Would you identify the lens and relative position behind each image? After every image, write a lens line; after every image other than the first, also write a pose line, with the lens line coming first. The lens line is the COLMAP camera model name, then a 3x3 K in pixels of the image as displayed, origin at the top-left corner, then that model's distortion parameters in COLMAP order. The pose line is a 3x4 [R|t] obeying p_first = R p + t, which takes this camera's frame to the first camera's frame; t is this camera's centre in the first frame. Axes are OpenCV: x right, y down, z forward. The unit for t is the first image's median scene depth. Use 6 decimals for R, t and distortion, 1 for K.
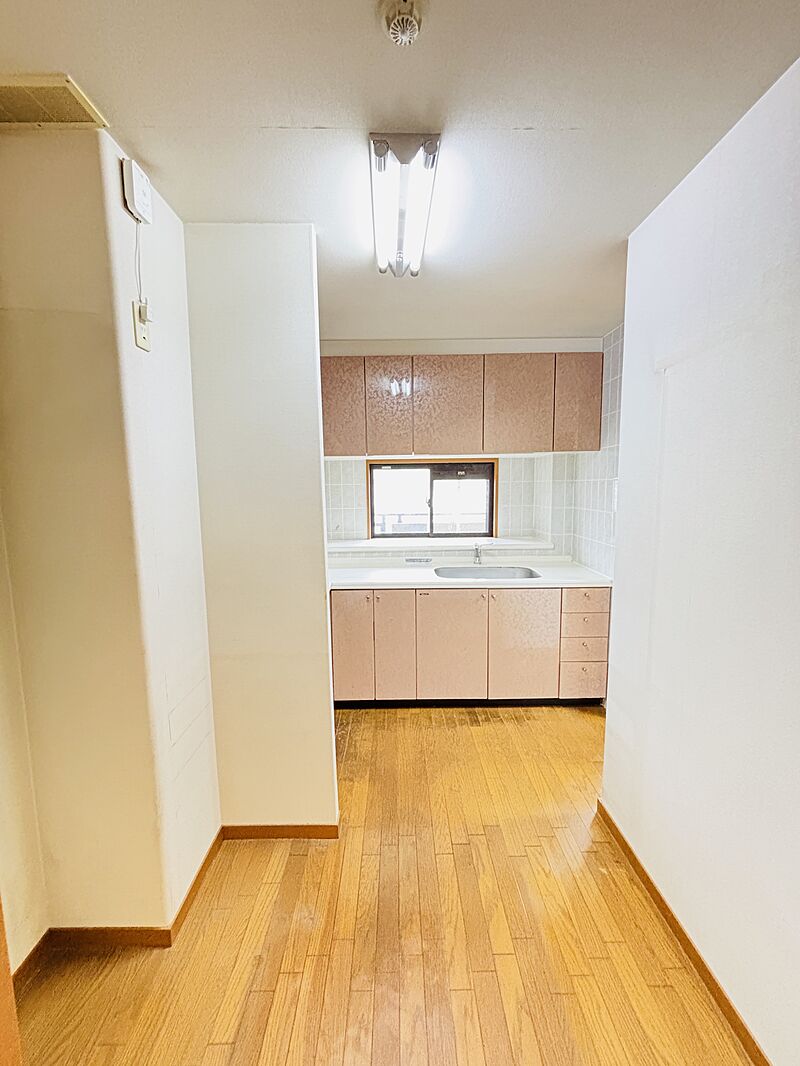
lens RADIAL K [[426.8, 0, 400.0], [0, 426.8, 533.0], [0, 0, 1]] dist [0.001820, 0.000411]
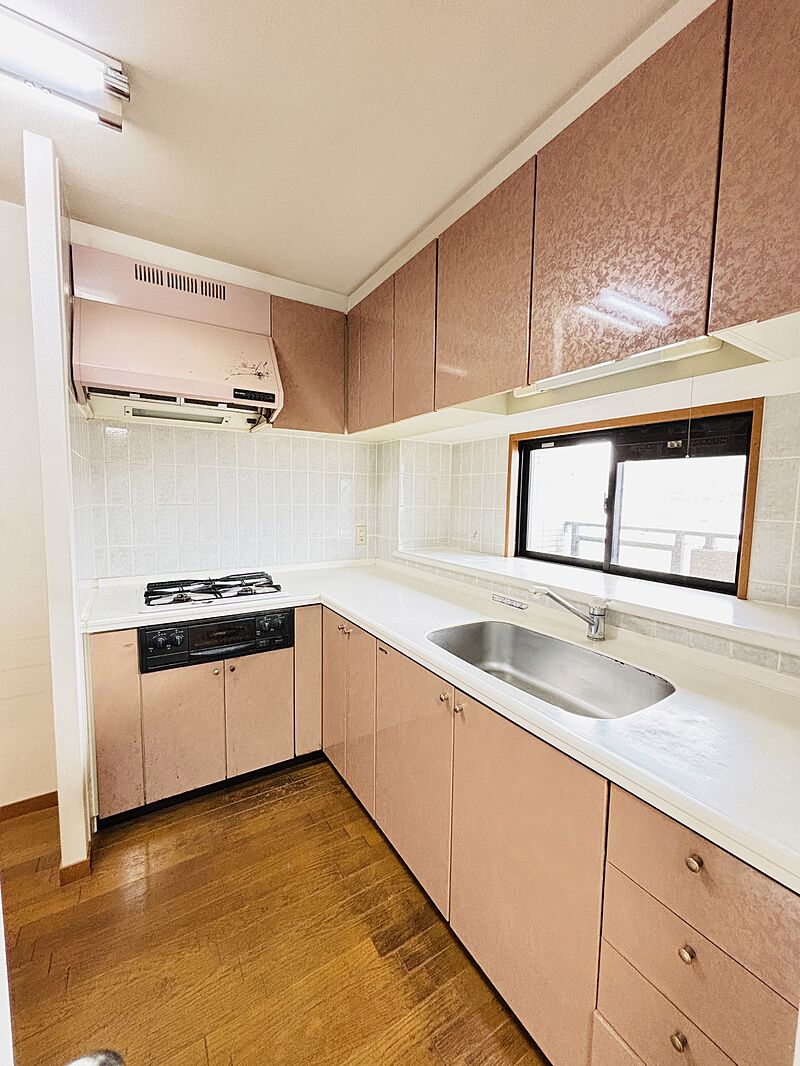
lens RADIAL K [[426.8, 0, 400.0], [0, 426.8, 533.0], [0, 0, 1]] dist [0.001820, 0.000411]
pose [[0.519844, 0.092354, -0.849254, 0.391981], [-0.109207, 0.993167, 0.041156, -0.029947], [0.847252, 0.071350, 0.526378, 0.507098]]
